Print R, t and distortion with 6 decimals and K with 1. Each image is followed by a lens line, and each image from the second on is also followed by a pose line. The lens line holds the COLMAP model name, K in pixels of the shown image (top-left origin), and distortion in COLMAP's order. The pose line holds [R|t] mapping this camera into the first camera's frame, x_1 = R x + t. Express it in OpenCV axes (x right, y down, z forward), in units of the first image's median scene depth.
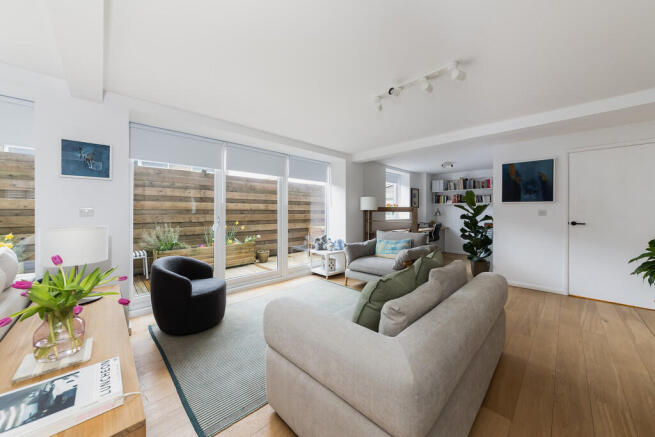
lens RADIAL K [[234.9, 0, 327.9], [0, 234.9, 211.8], [0, 0, 1]] dist [-0.000393, -0.000027]
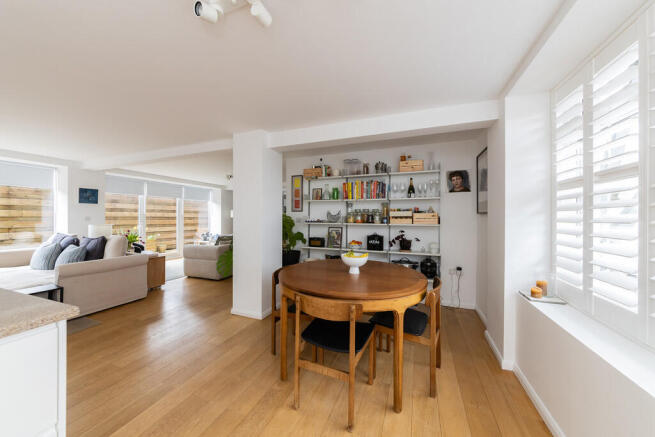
lens RADIAL K [[236.0, 0, 327.5], [0, 236.0, 218.5], [0, 0, 1]] dist [-0.000759, -0.000041]
pose [[0.911231, 0.000986, 0.411895, 0.067159], [-0.001854, 0.999997, 0.001708, -0.003708], [-0.411892, -0.002320, 0.911230, -0.852878]]
